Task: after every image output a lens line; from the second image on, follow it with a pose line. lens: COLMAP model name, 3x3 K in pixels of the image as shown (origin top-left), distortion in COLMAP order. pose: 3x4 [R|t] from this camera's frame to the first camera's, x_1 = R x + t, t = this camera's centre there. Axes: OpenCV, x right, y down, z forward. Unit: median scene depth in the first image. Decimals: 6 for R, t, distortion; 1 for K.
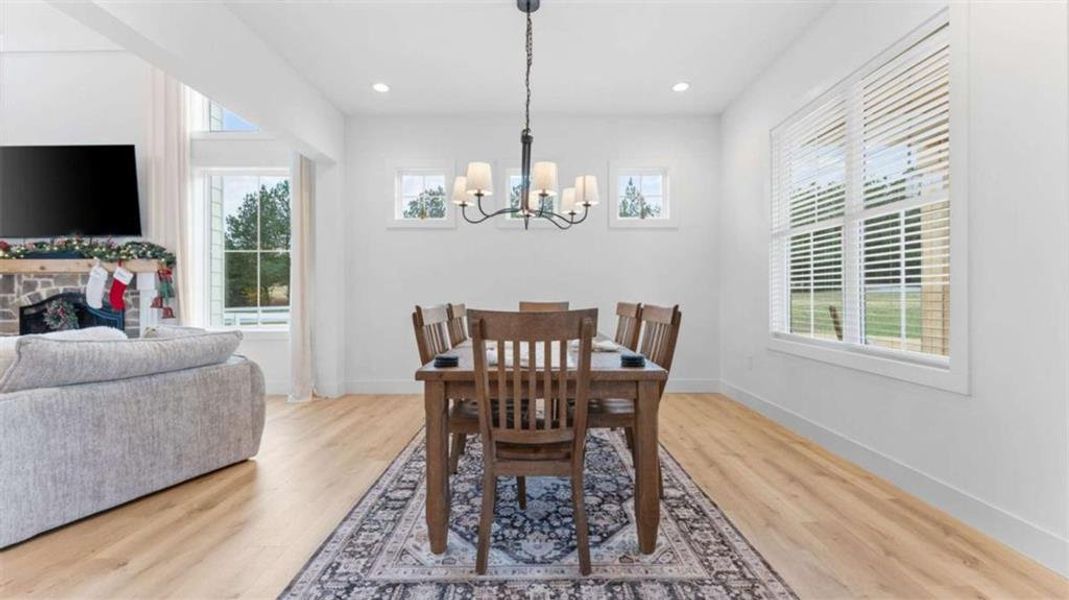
lens RADIAL K [[426.8, 0, 536.8], [0, 426.8, 293.6], [0, 0, 1]] dist [0.000987, 0.000450]
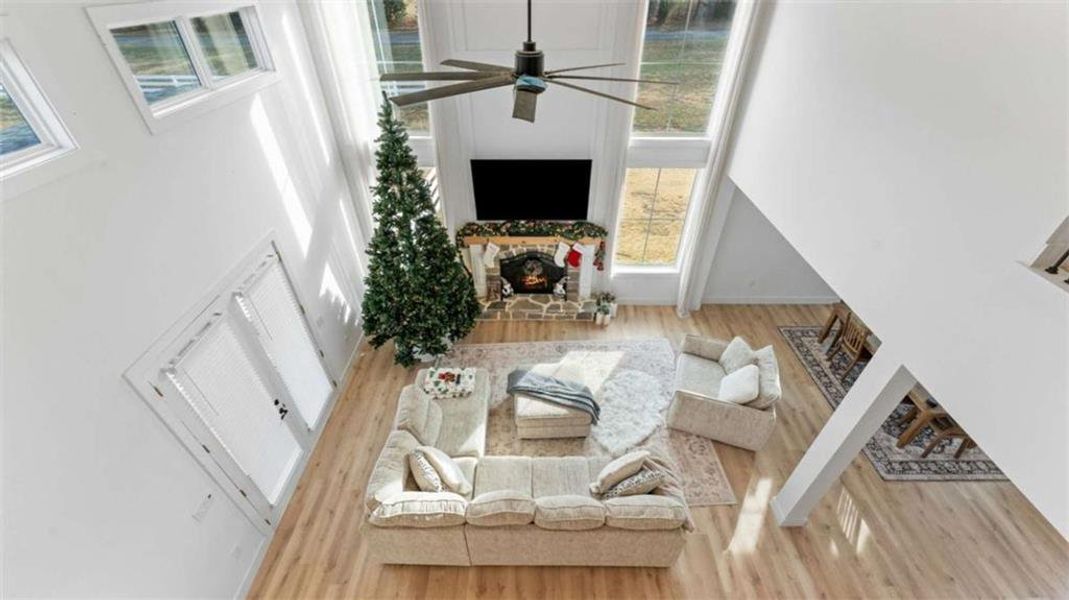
lens RADIAL K [[419.7, 0, 536.9], [0, 419.7, 302.6], [0, 0, 1]] dist [-0.000474, 0.000044]
pose [[0.999932, 0.004529, 0.010752, -1.134667], [-0.010145, 0.792597, 0.609661, -0.796706], [-0.005761, -0.609729, 0.792589, -0.298666]]
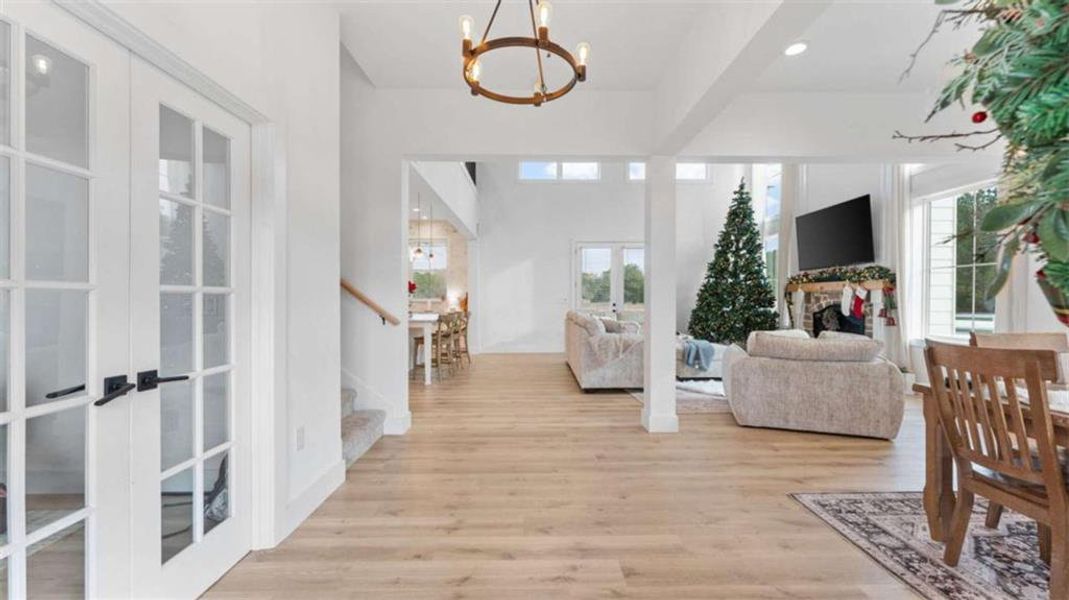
lens RADIAL K [[419.7, 0, 536.9], [0, 419.7, 302.6], [0, 0, 1]] dist [-0.000474, 0.000044]
pose [[0.010386, 0.010272, -0.999893, 0.360377], [0.005884, 0.999929, 0.010333, -0.029674], [0.999929, -0.005990, 0.010325, -0.048971]]
